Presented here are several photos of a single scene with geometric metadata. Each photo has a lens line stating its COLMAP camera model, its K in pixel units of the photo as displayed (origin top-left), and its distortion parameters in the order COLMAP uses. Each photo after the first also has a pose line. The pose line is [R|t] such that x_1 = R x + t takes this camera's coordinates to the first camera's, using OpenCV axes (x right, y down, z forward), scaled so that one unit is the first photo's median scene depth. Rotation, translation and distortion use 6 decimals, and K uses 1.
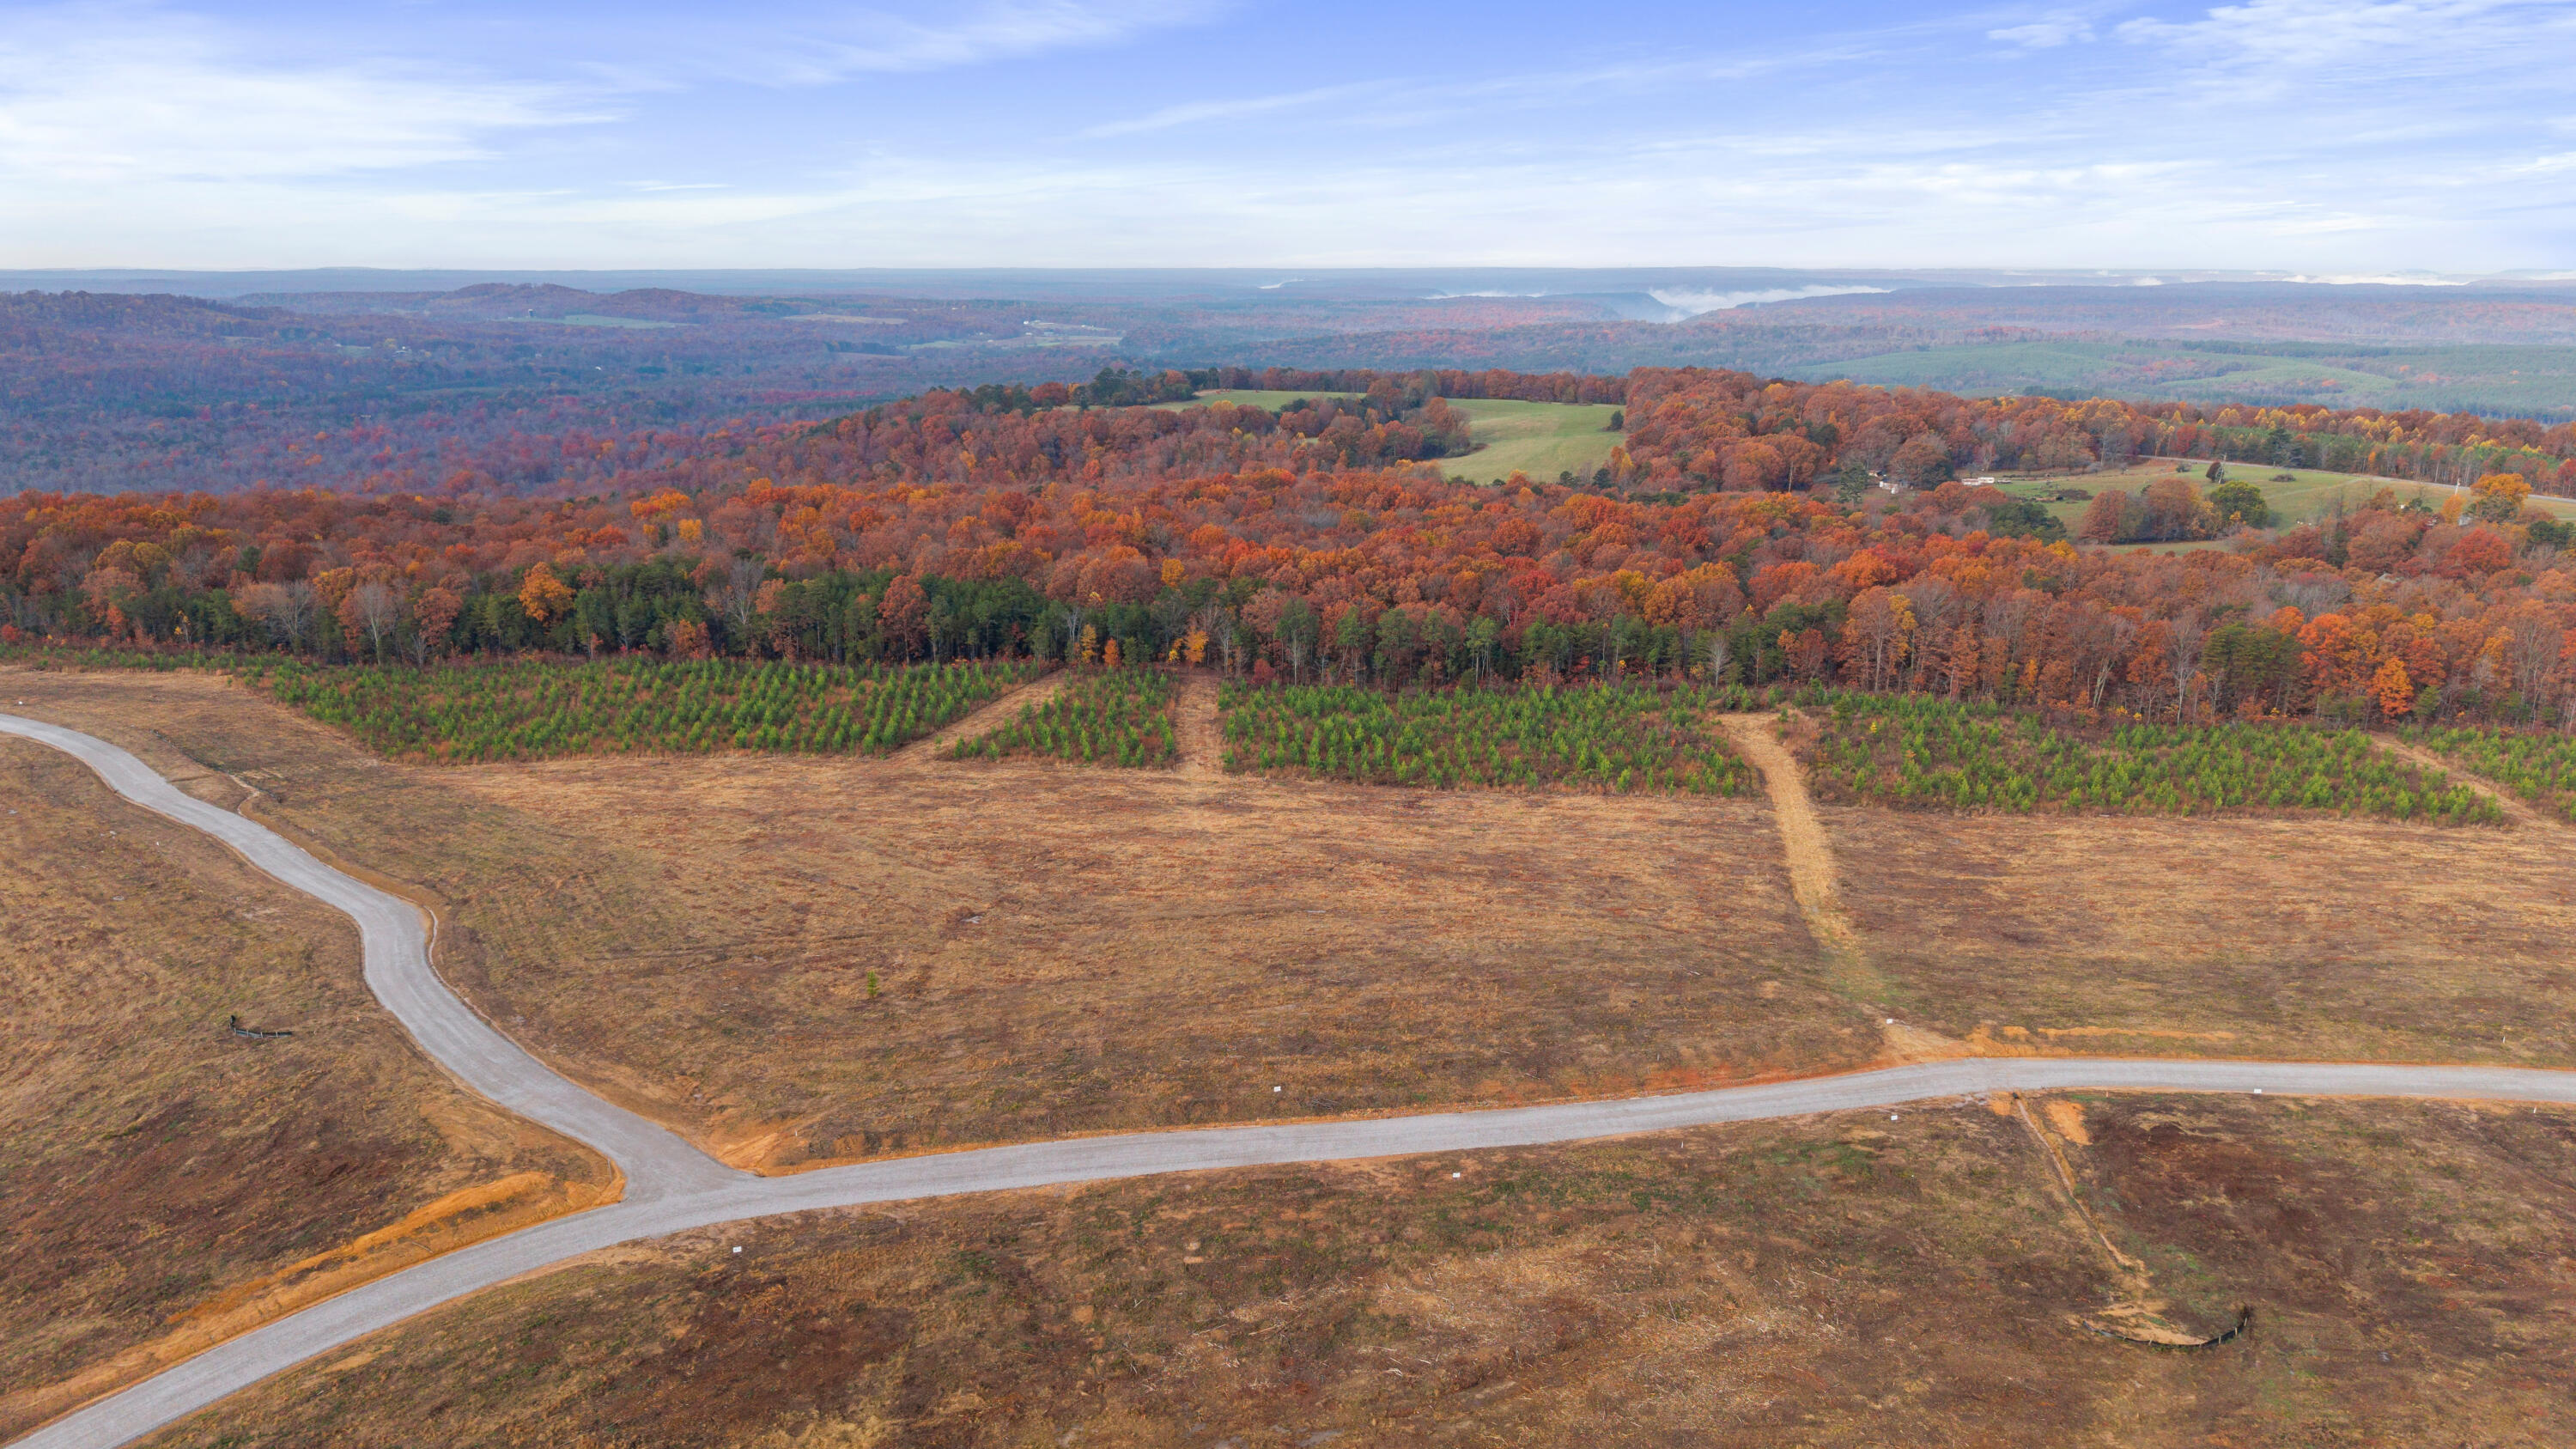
lens RADIAL K [[1729.0, 0, 1286.7], [0, 1729.0, 717.0], [0, 0, 1]] dist [0.031156, -0.030910]
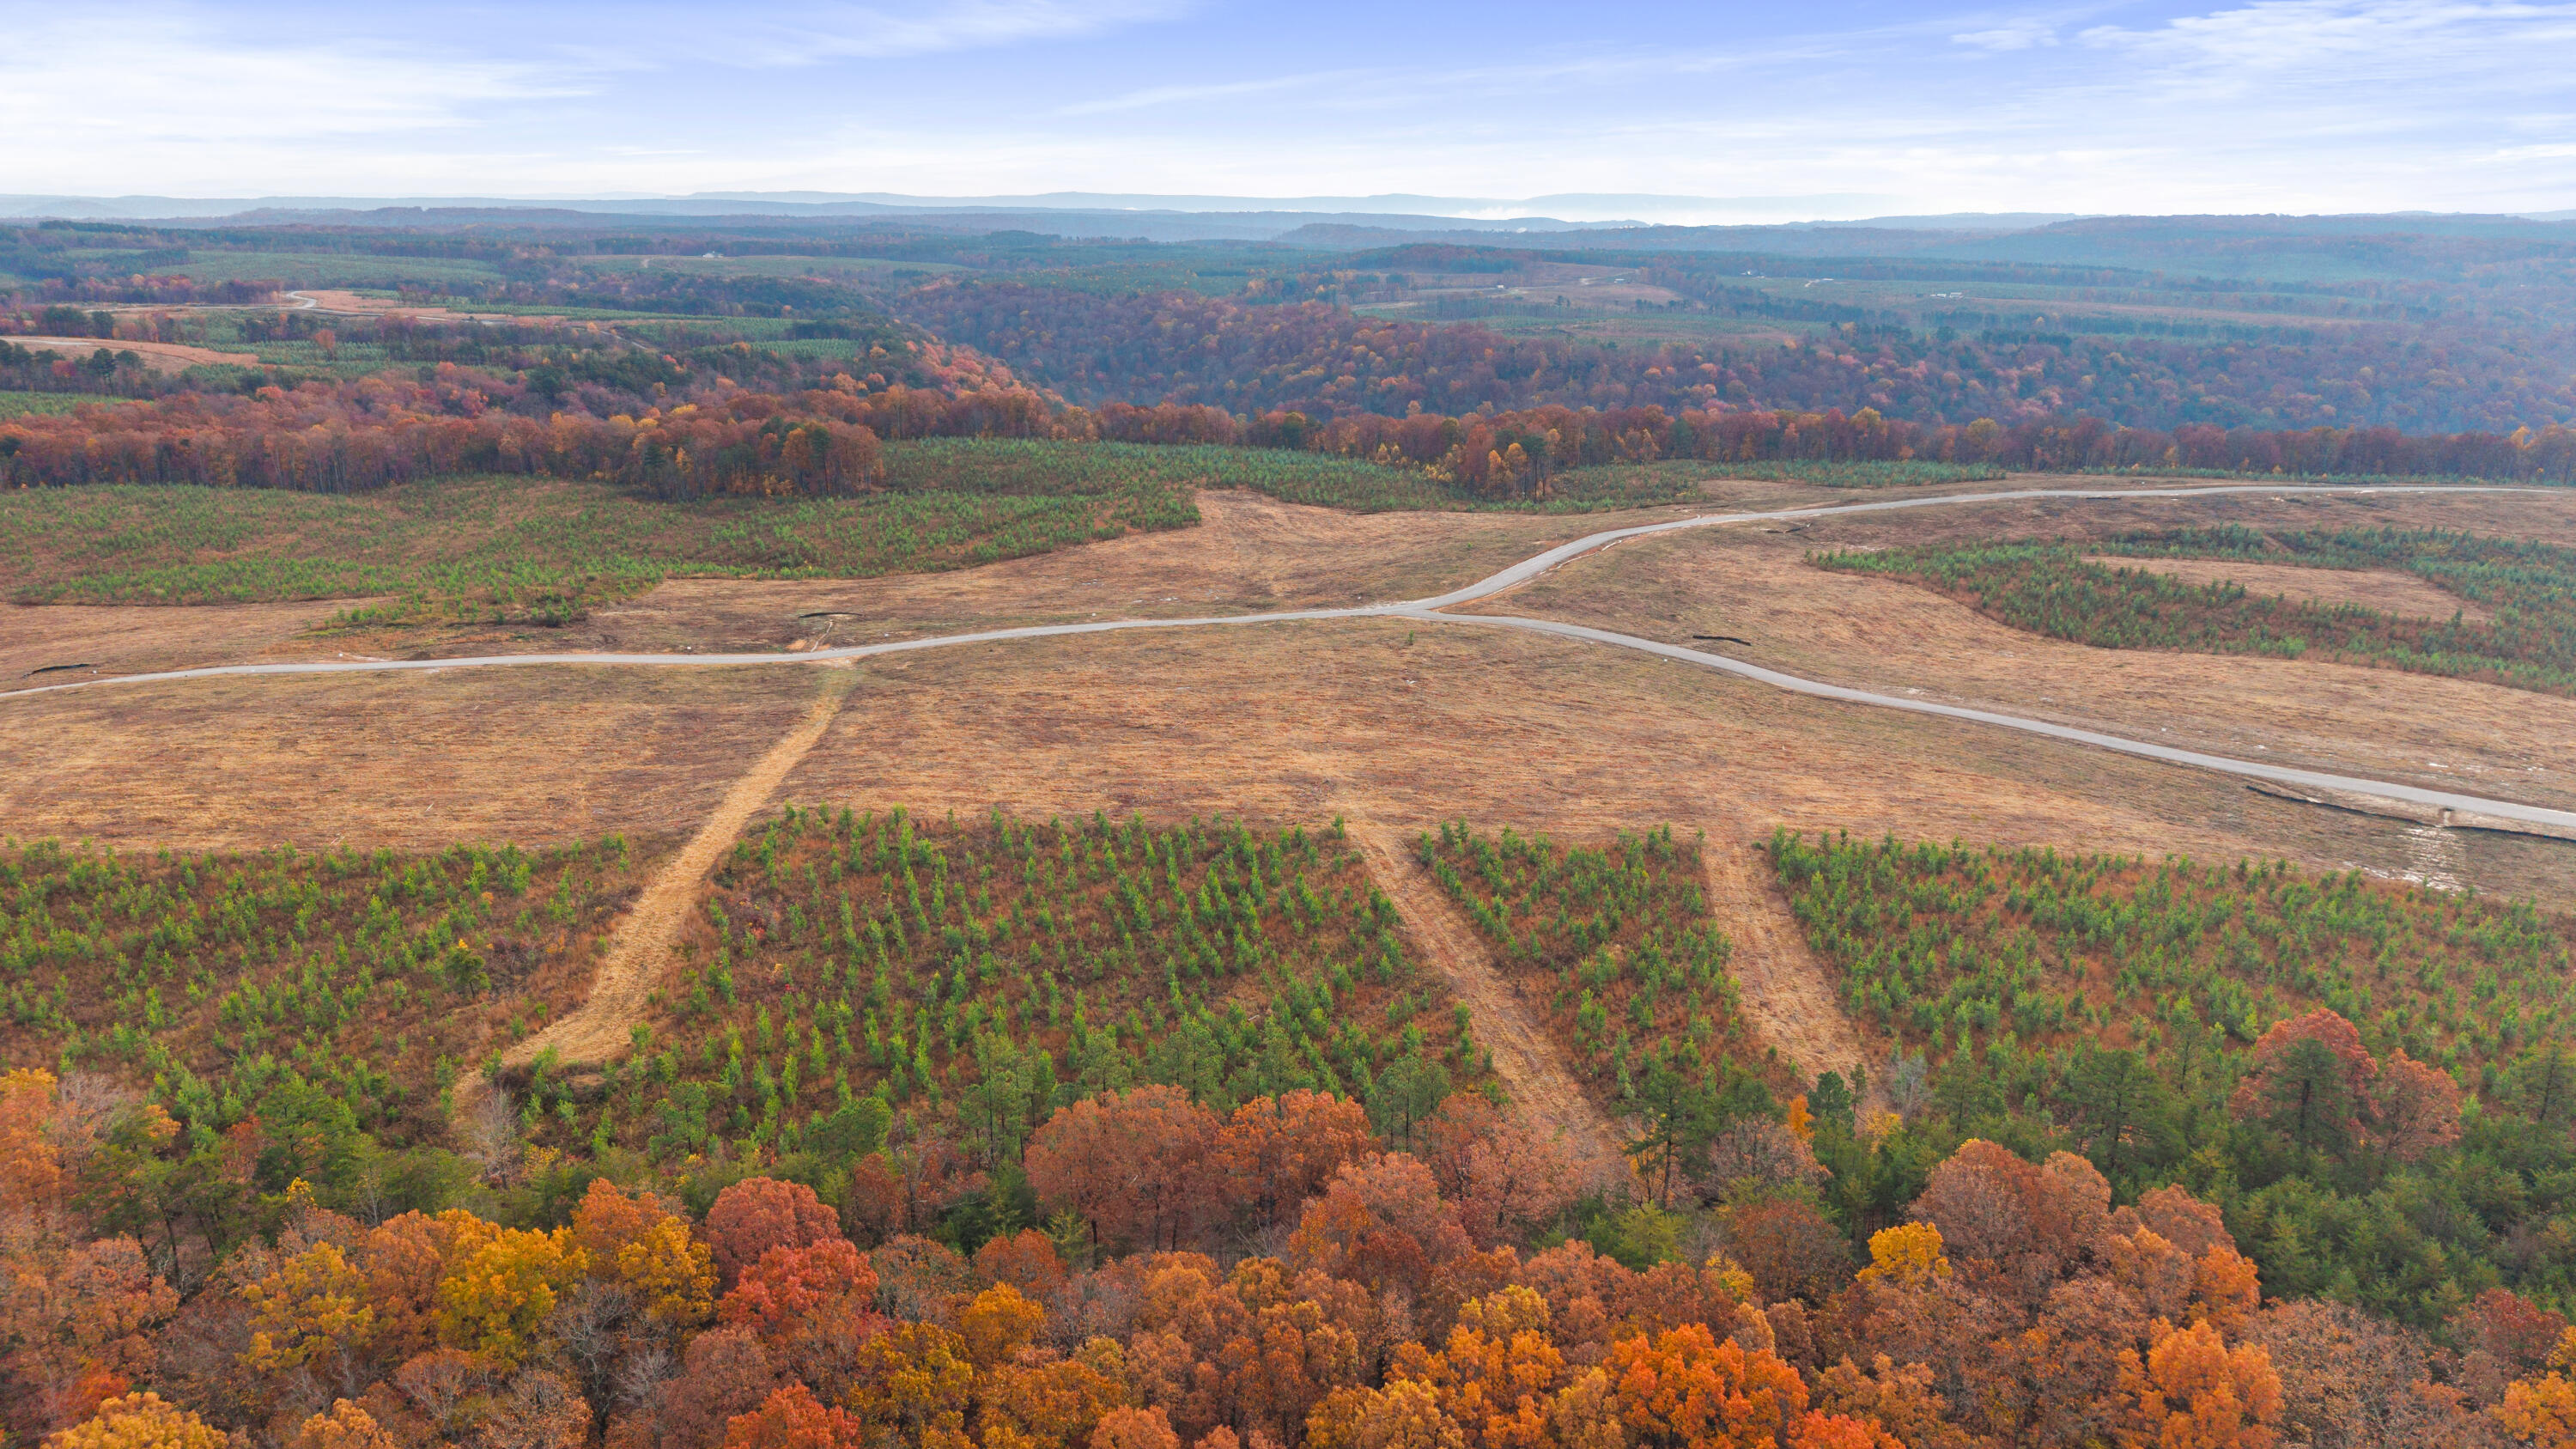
lens RADIAL K [[1729.0, 0, 1288.5], [0, 1729.0, 737.8], [0, 0, 1]] dist [0.031156, -0.030910]
pose [[-0.983023, 0.050370, -0.176433, 0.224866], [-0.053852, 0.840028, 0.539864, -0.758708], [0.175402, 0.540200, -0.823054, 2.646723]]
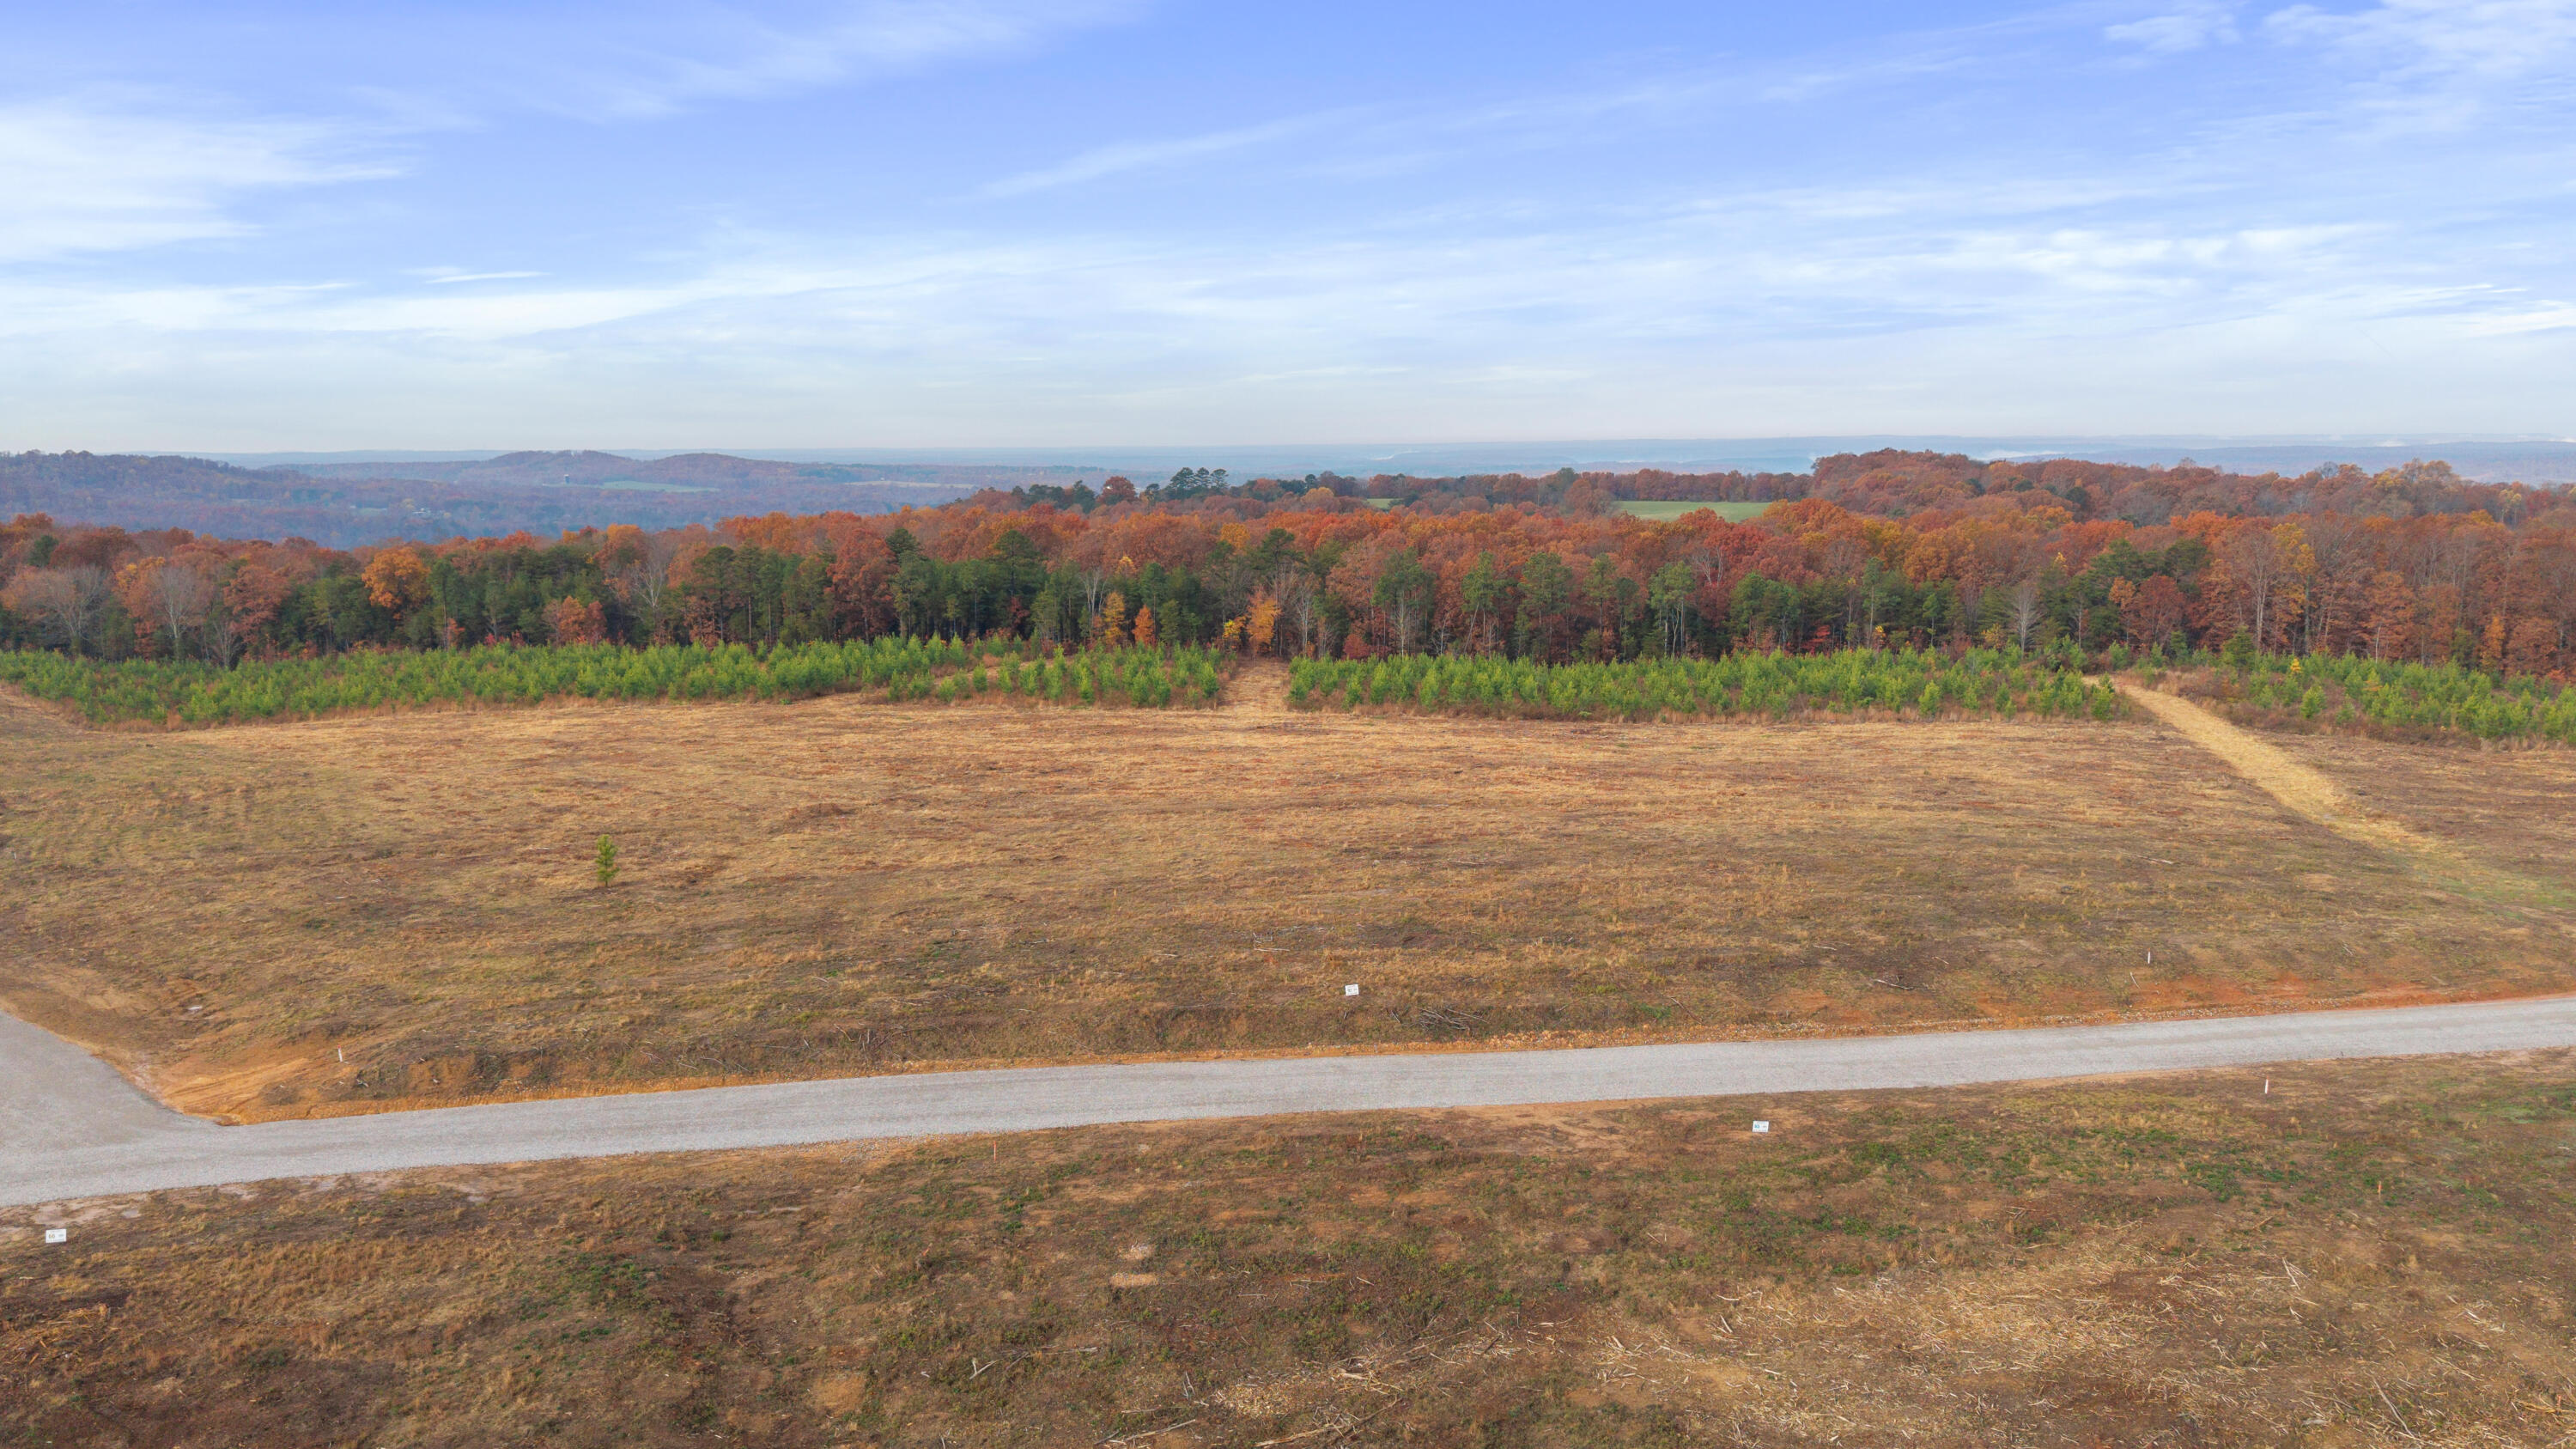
lens RADIAL K [[1942.2, 0, 1285.7], [0, 1942.2, 730.1], [0, 0, 1]] dist [0.013157, -0.006132]
pose [[0.998246, -0.001587, -0.059183, 0.007438], [-0.005190, 0.993446, -0.114183, 0.191448], [0.058976, 0.114290, 0.991695, 0.431521]]
